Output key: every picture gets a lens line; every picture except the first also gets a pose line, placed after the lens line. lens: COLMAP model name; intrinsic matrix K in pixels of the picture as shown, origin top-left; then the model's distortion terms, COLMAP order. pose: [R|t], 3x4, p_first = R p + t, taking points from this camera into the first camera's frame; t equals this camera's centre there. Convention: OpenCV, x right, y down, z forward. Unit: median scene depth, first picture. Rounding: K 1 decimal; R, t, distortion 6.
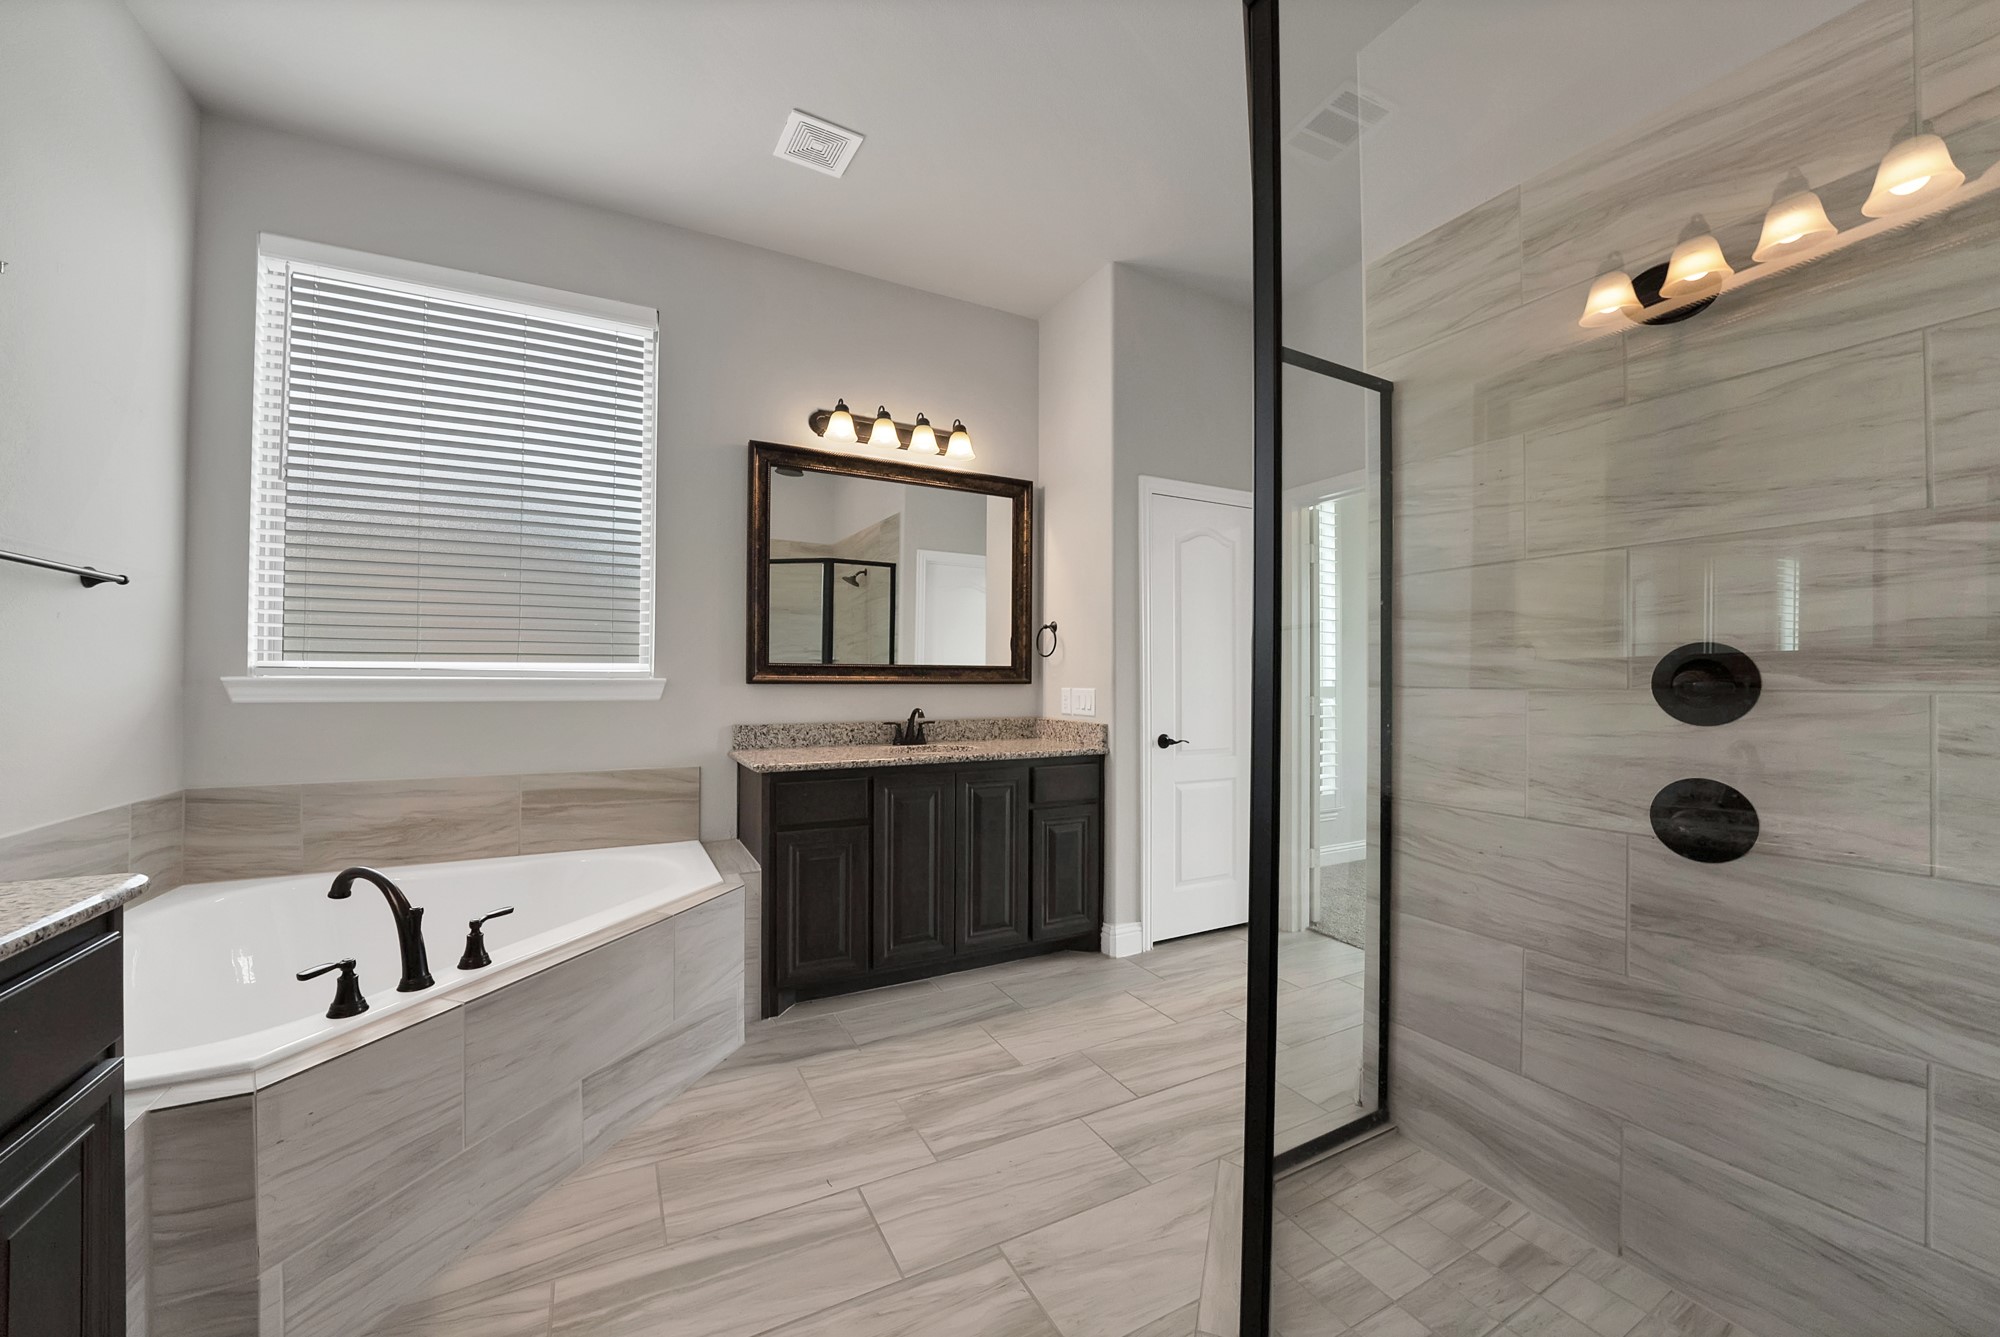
lens RADIAL K [[717.5, 0, 993.2], [0, 717.5, 666.5], [0, 0, 1]] dist [-0.018426, 0.000687]
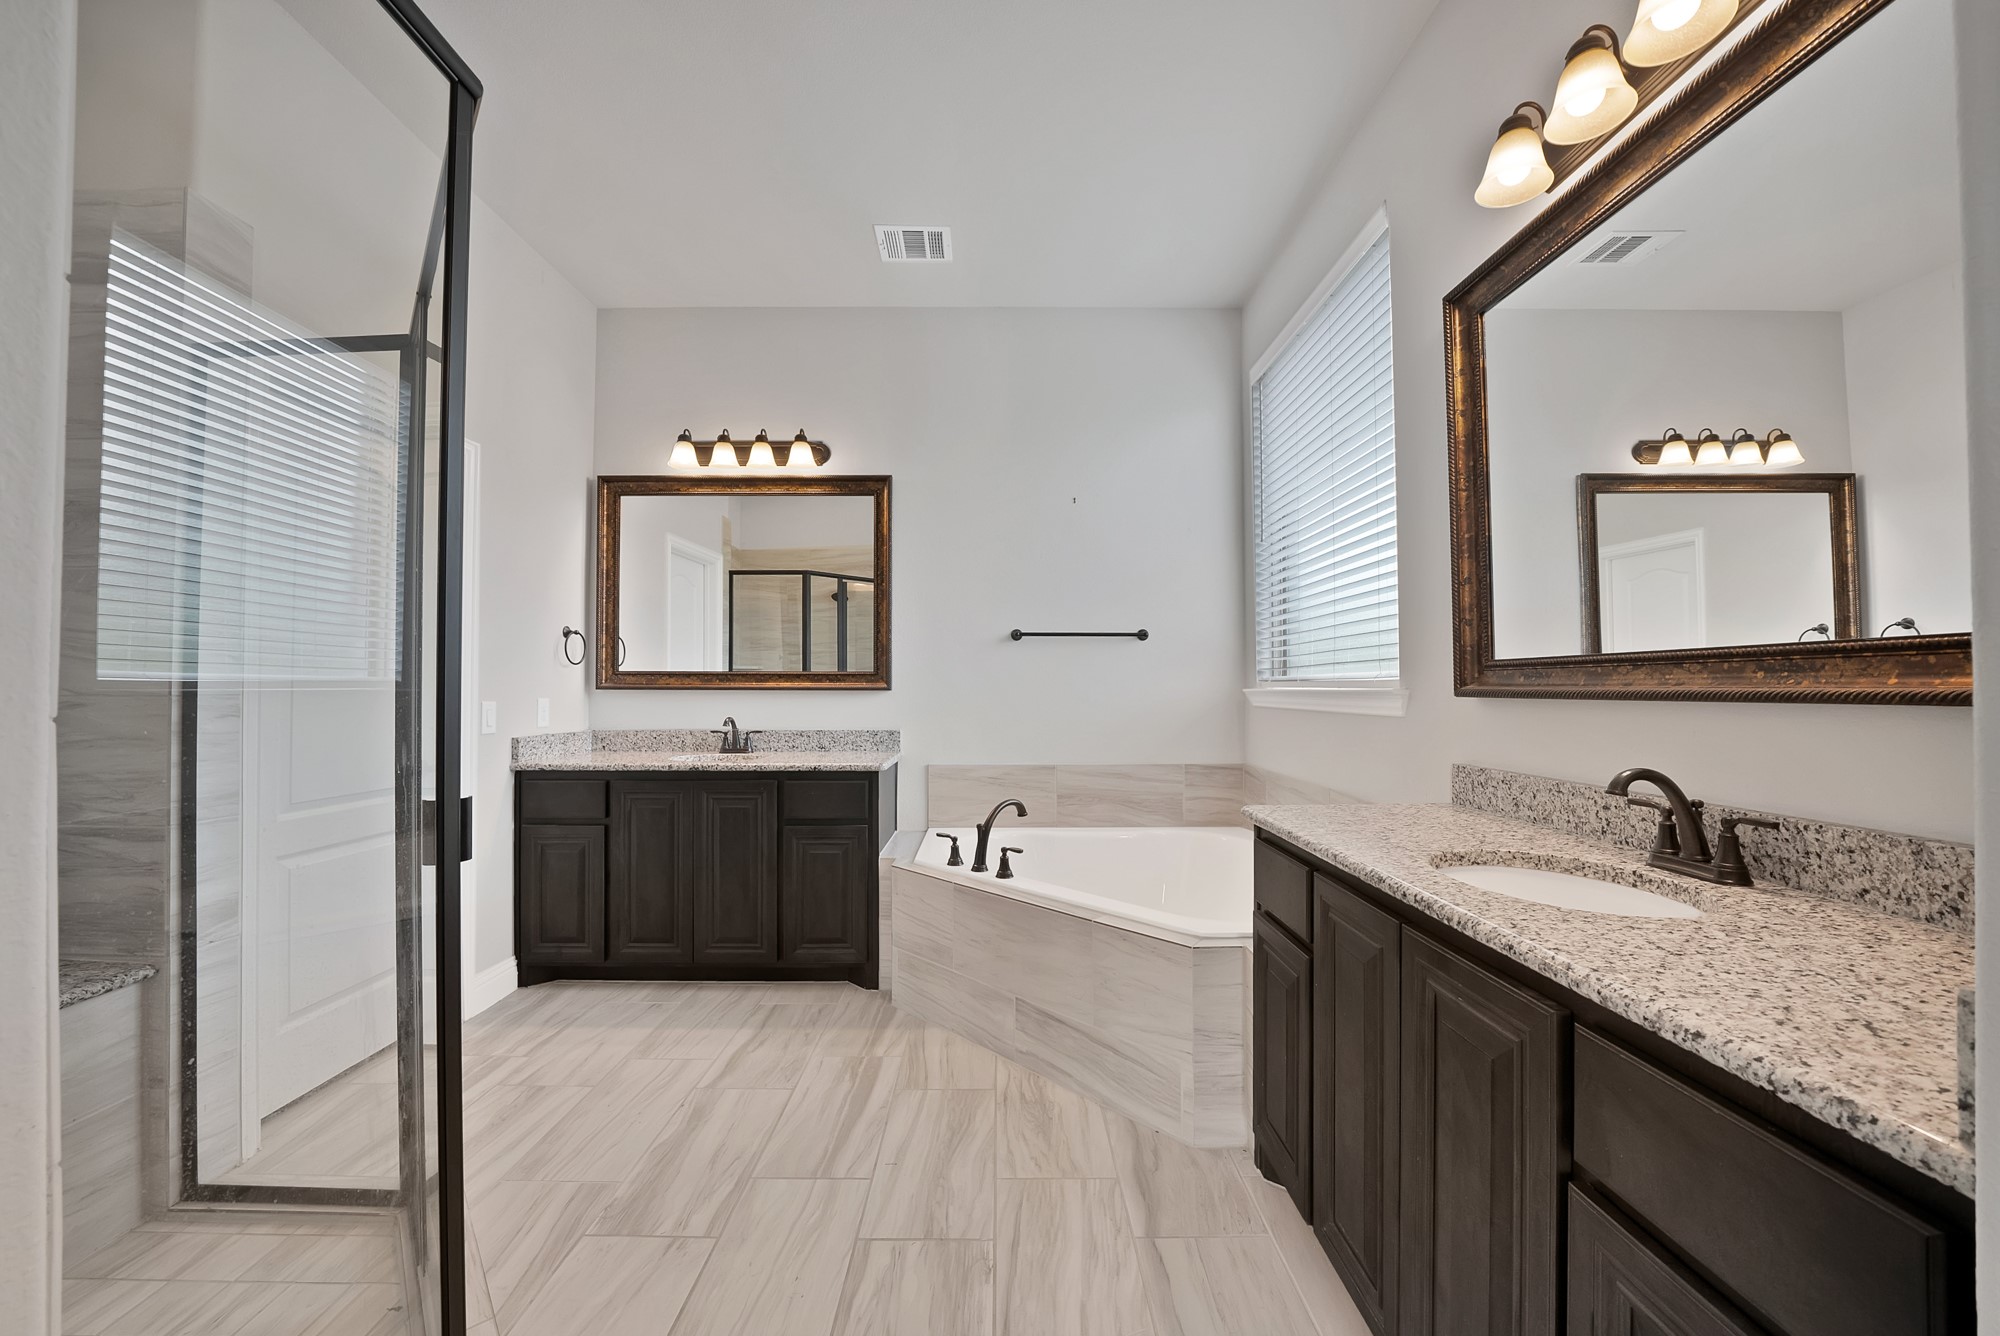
lens RADIAL K [[751.3, 0, 959.6], [0, 751.3, 681.9], [0, 0, 1]] dist [-0.021362, -0.000233]
pose [[-0.482952, -0.013809, -0.875538, 0.701221], [0.010853, 0.999704, -0.021754, 0.037362], [0.875580, -0.020009, -0.482659, 1.643451]]
